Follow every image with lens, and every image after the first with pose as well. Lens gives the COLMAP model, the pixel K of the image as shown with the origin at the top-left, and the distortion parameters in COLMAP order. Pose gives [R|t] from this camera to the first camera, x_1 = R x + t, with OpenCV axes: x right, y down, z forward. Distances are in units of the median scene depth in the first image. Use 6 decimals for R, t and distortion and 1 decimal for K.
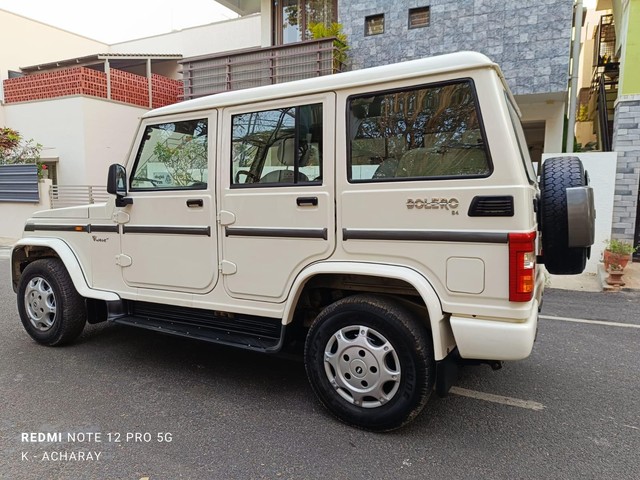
lens RADIAL K [[446.2, 0, 315.4], [0, 446.2, 238.7], [0, 0, 1]] dist [0.065329, -0.090030]
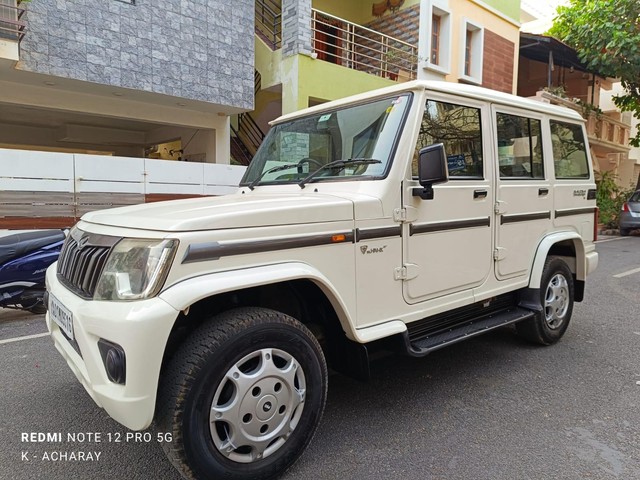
lens RADIAL K [[446.2, 0, 315.4], [0, 446.2, 238.7], [0, 0, 1]] dist [0.065329, -0.090030]
pose [[0.369168, -0.086934, 0.925288, -1.169764], [0.092101, 0.994137, 0.056656, -0.063029], [-0.924788, 0.064305, 0.375010, 0.862864]]
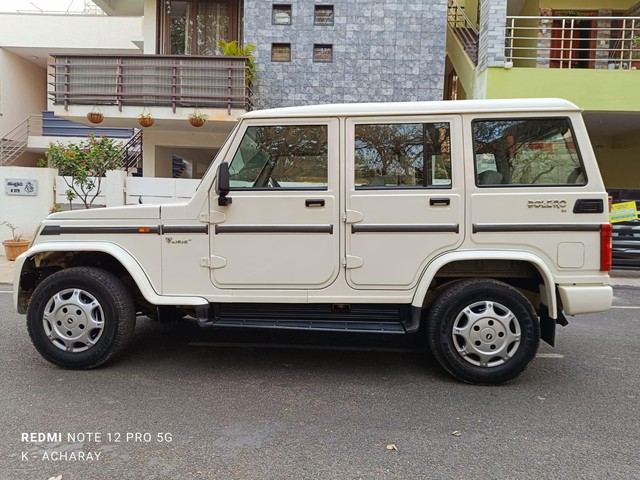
lens RADIAL K [[446.2, 0, 315.4], [0, 446.2, 238.7], [0, 0, 1]] dist [0.065329, -0.090030]
pose [[0.906370, -0.005539, 0.422449, -0.636638], [0.025866, 0.998766, -0.042401, 0.044599], [-0.421693, 0.049358, 0.905394, 0.038953]]
